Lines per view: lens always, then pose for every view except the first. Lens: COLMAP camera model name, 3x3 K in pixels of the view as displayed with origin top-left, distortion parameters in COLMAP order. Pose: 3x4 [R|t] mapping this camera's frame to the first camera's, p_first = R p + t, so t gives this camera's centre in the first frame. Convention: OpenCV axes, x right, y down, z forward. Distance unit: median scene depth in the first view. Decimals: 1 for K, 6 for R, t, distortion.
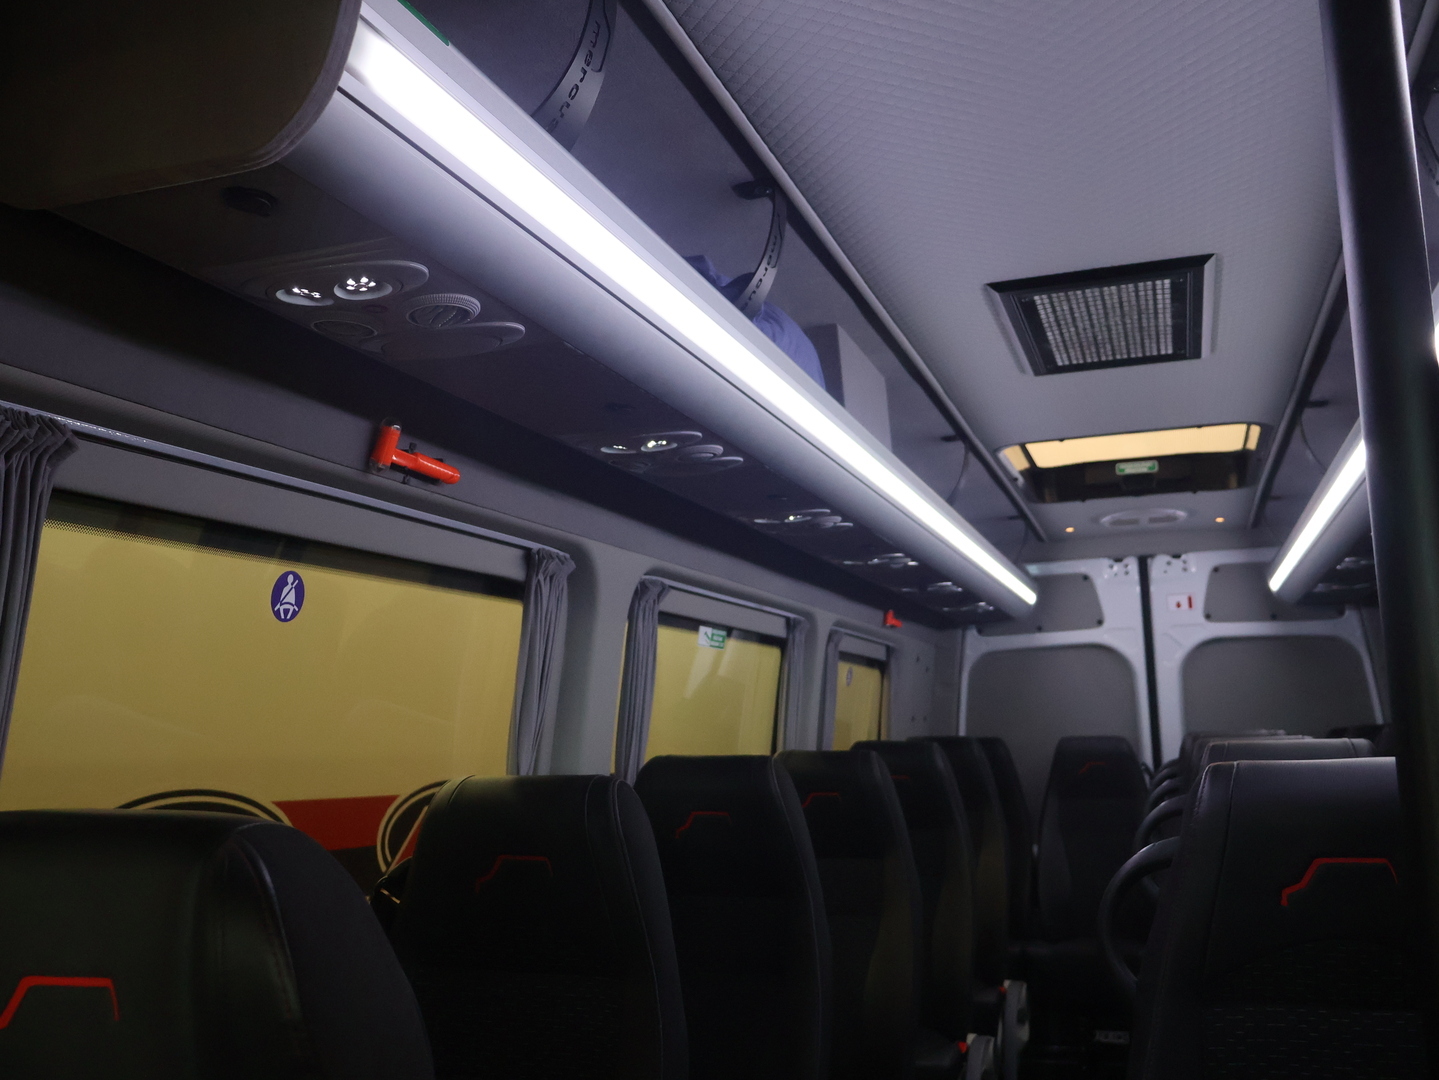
lens RADIAL K [[1296.2, 0, 724.1], [0, 1296.2, 537.9], [0, 0, 1]] dist [-0.040690, 0.027729]
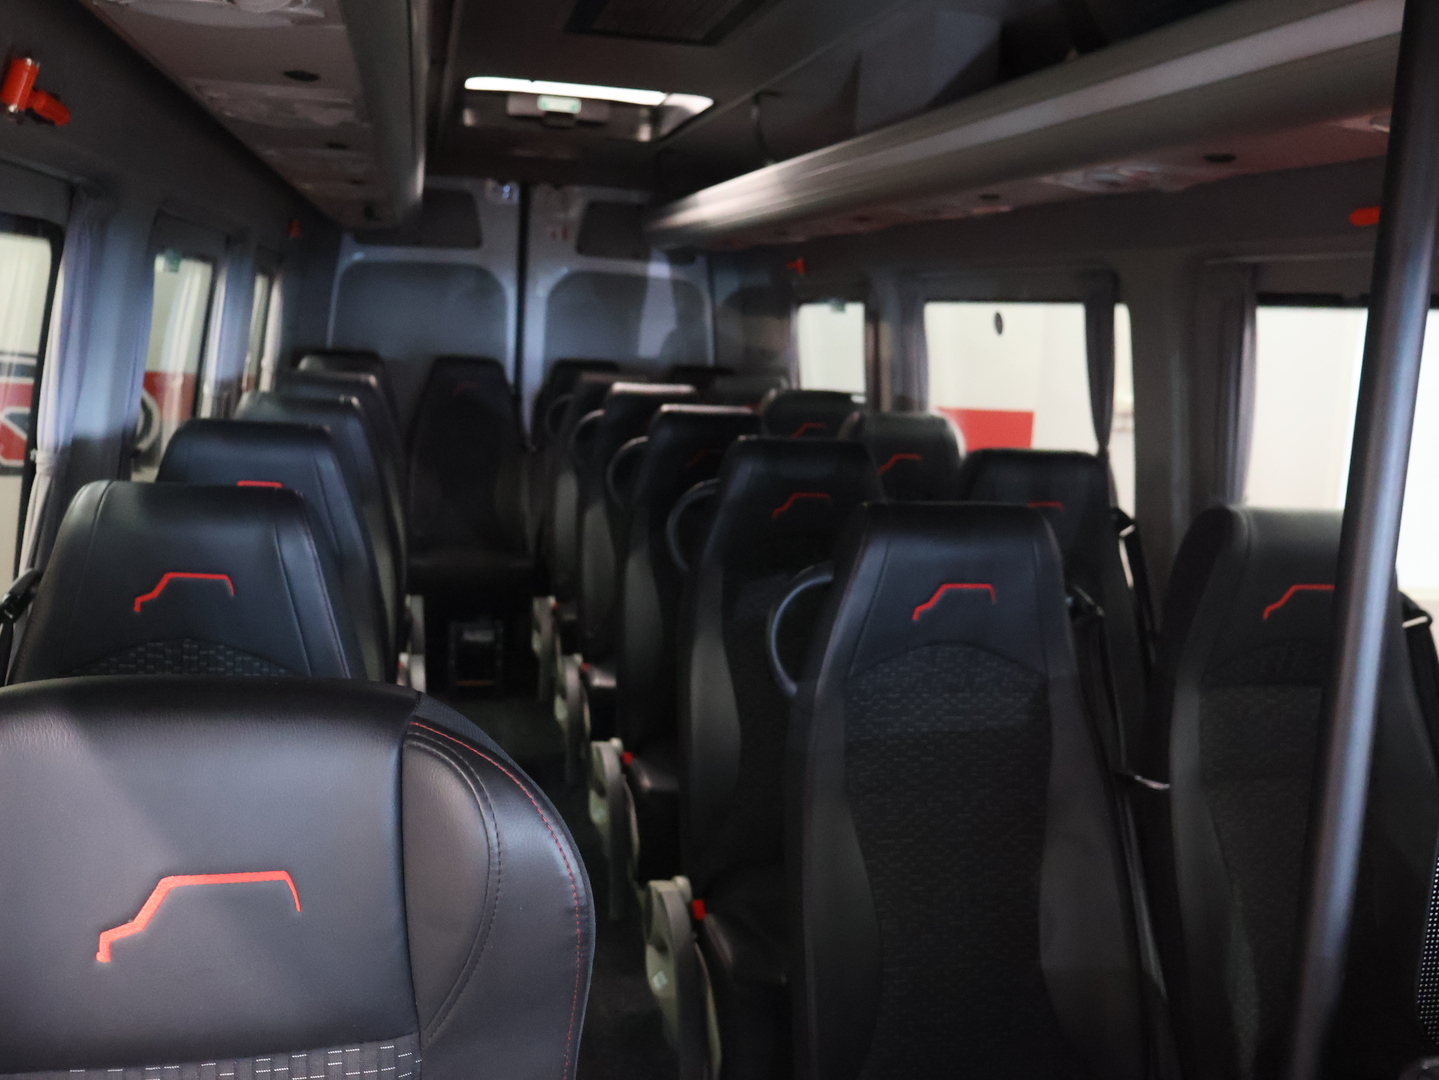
lens RADIAL K [[1296.2, 0, 725.8], [0, 1296.2, 544.3], [0, 0, 1]] dist [-0.040690, 0.027729]
pose [[0.851483, -0.016730, 0.524116, -0.219300], [-0.152449, 0.948423, 0.277945, -0.062250], [-0.501734, -0.316566, 0.805015, 0.047711]]
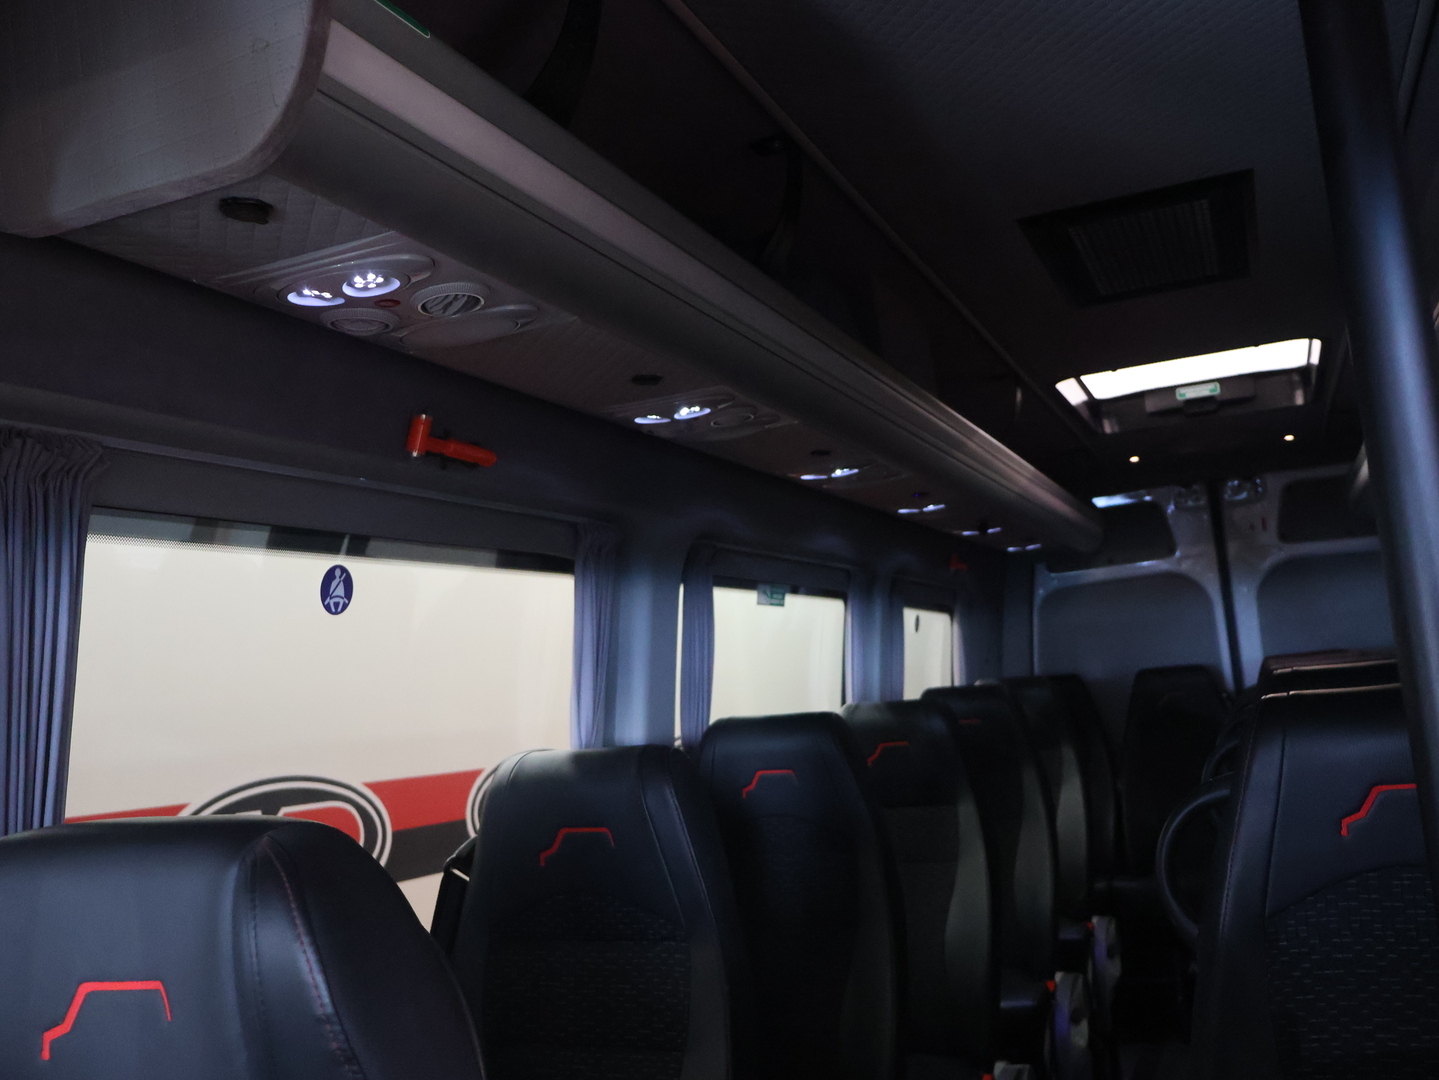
lens RADIAL K [[1296.2, 0, 721.8], [0, 1296.2, 541.3], [0, 0, 1]] dist [-0.040690, 0.027729]
pose [[0.995752, -0.071793, -0.057656, 0.018556], [0.073890, 0.996649, 0.035091, -0.004399], [0.054943, -0.039202, 0.997720, 0.000898]]
